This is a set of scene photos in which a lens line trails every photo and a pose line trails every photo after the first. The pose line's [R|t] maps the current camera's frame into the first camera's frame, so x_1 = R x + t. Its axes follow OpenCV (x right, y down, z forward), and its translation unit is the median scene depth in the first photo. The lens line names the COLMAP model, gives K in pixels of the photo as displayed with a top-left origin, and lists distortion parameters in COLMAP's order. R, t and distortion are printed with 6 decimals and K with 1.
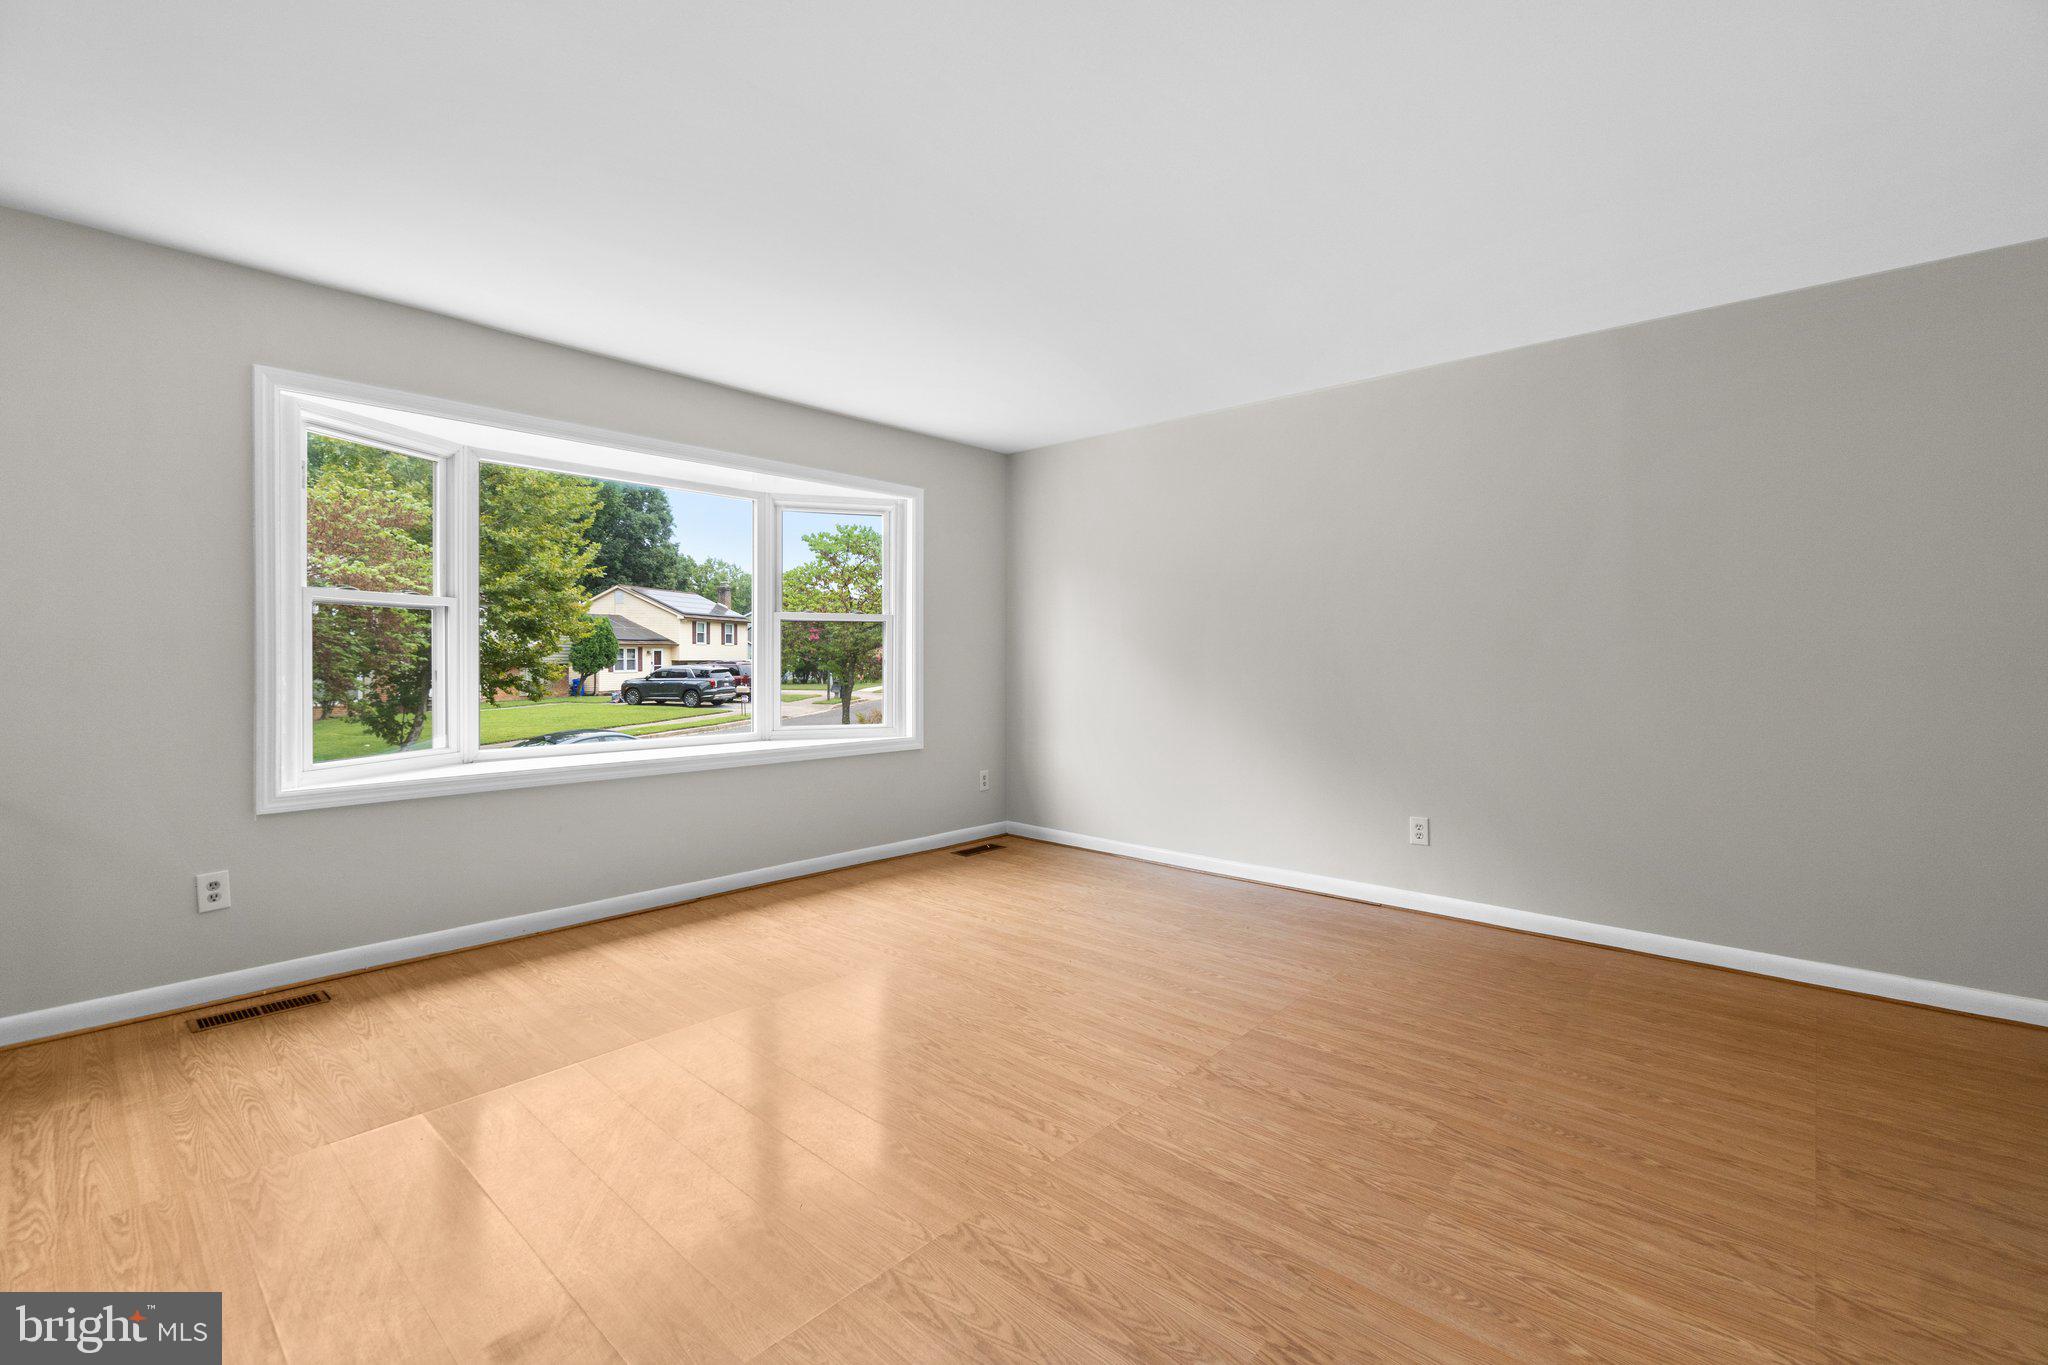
lens RADIAL K [[884.1, 0, 1012.8], [0, 884.1, 652.0], [0, 0, 1]] dist [-0.000931, 0.000319]
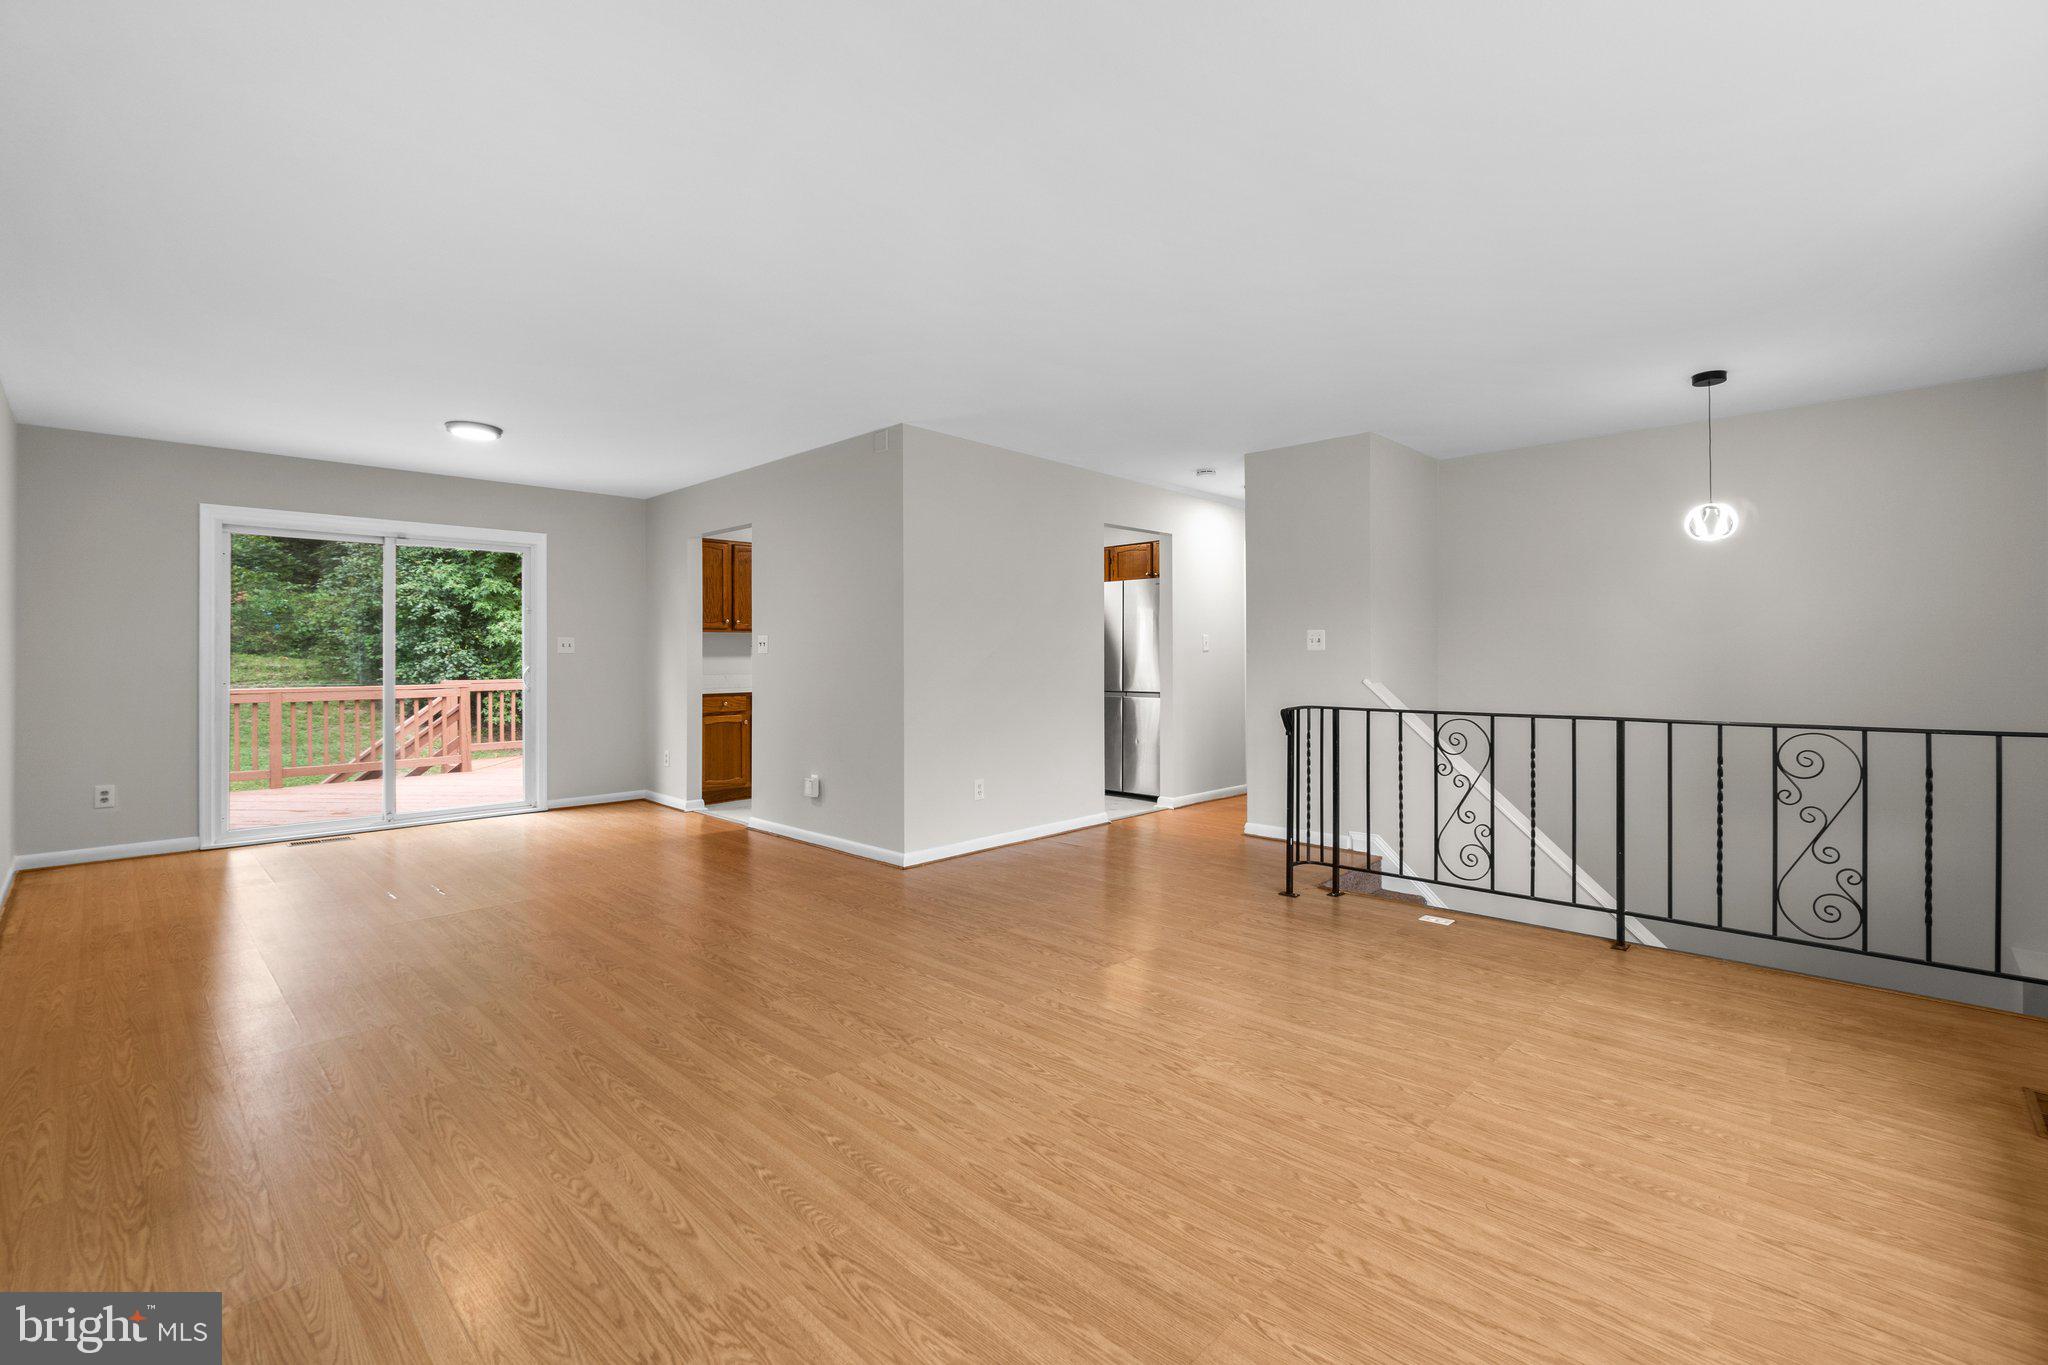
lens RADIAL K [[899.7, 0, 1019.8], [0, 899.7, 664.5], [0, 0, 1]] dist [-0.002838, -0.000318]
pose [[-0.999321, 0.000295, 0.036830, 0.033449], [0.000556, 0.999975, 0.007077, 0.004050], [-0.036827, 0.007093, -0.999296, 1.776626]]
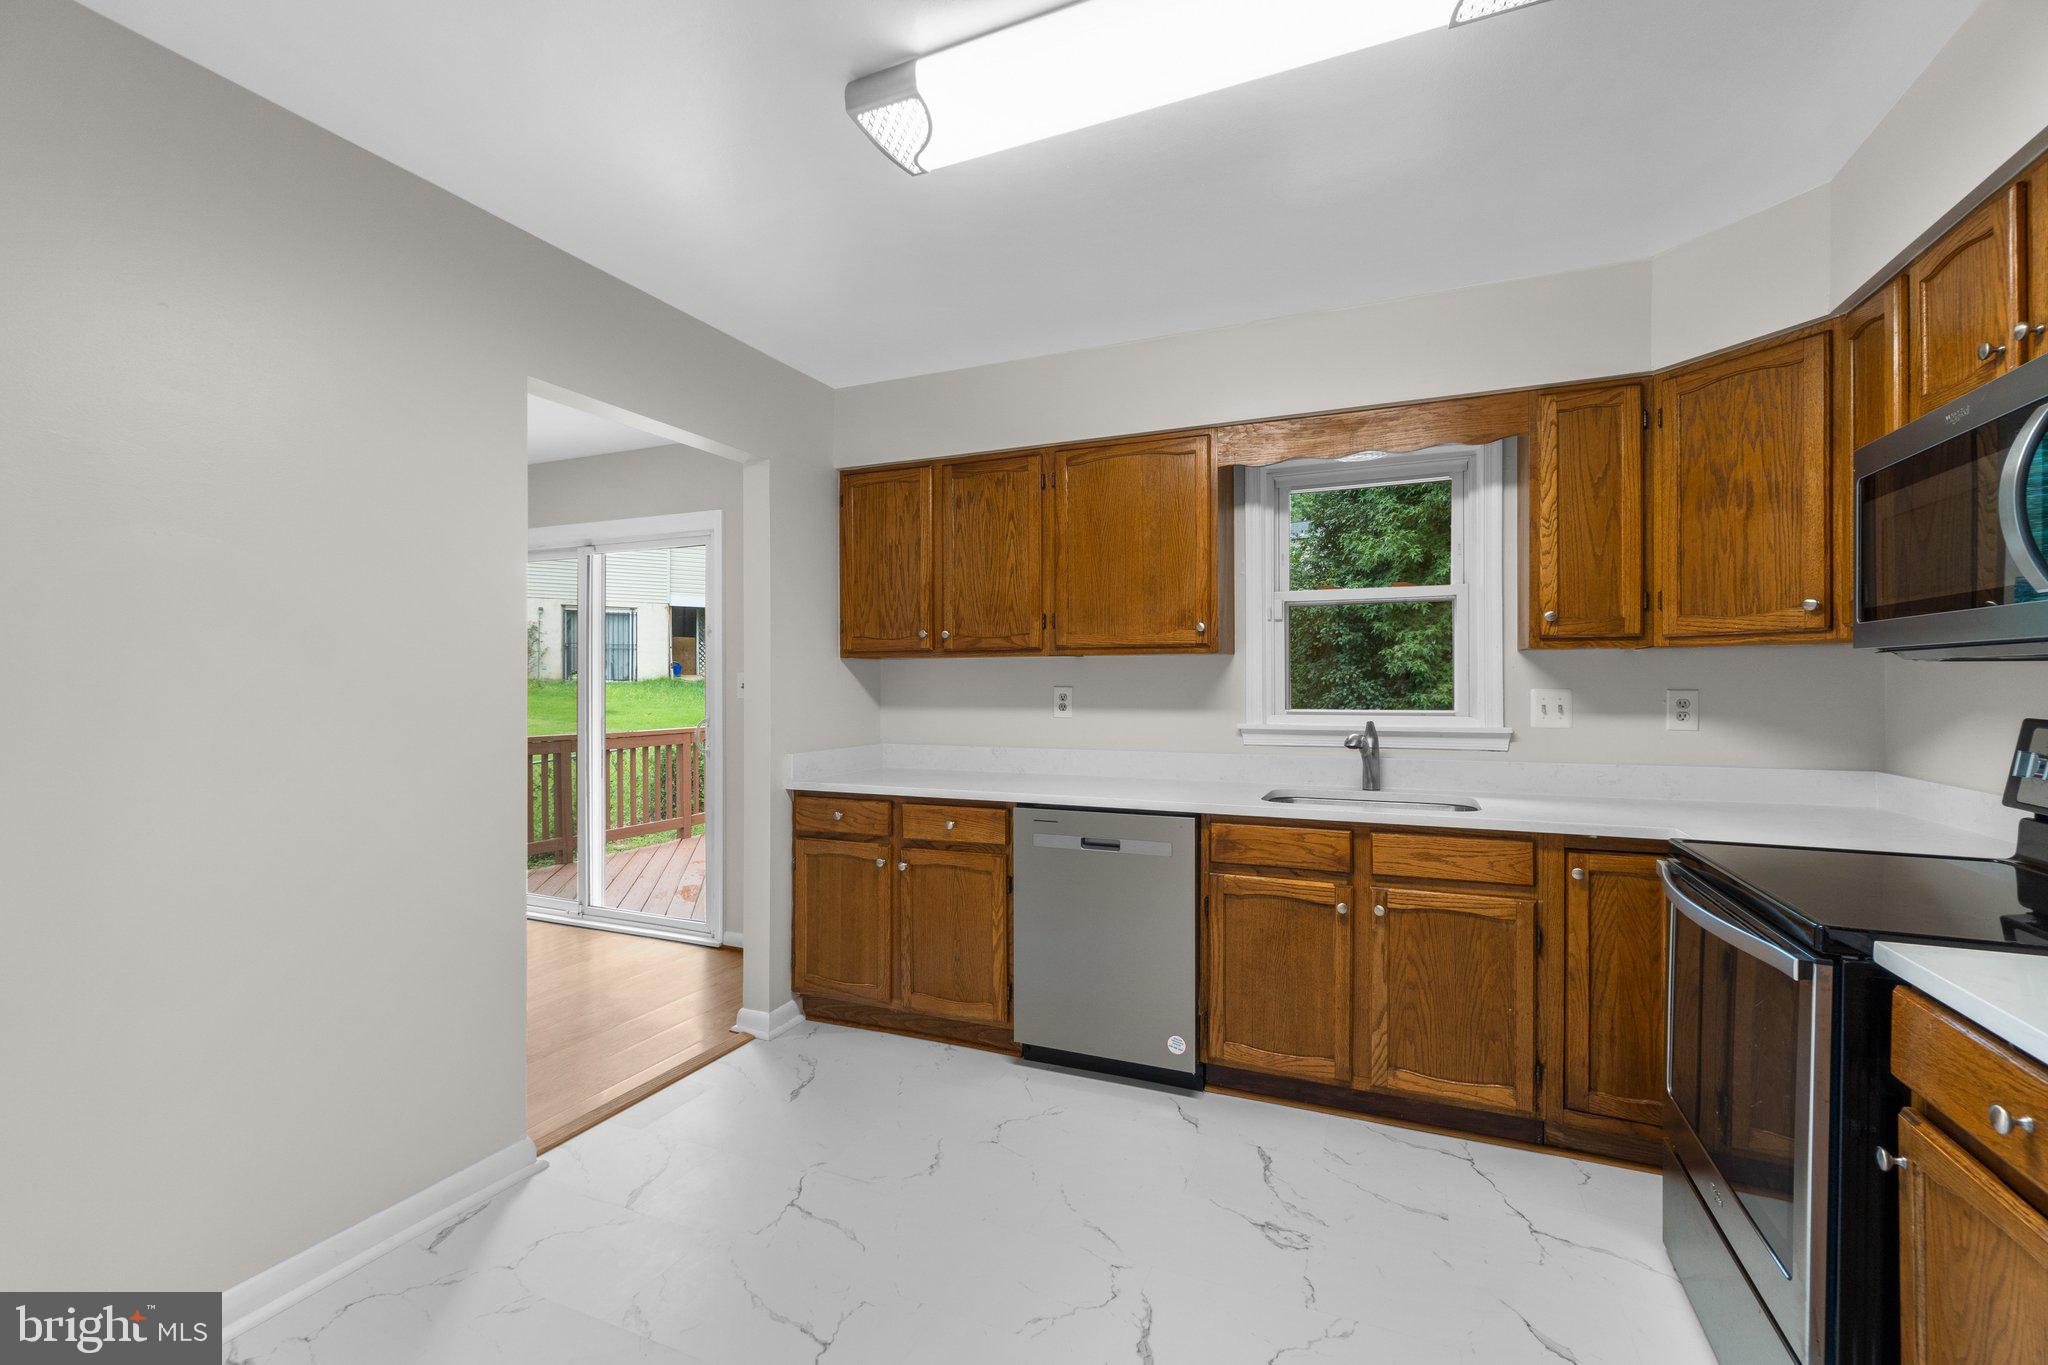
lens RADIAL K [[899.7, 0, 1019.8], [0, 899.7, 664.5], [0, 0, 1]] dist [-0.002838, -0.000318]
pose [[-0.309834, 0.018856, 0.950604, -0.212246], [-0.000268, 0.999802, -0.019920, -0.037921], [-0.950791, -0.006426, -0.309768, -0.508315]]
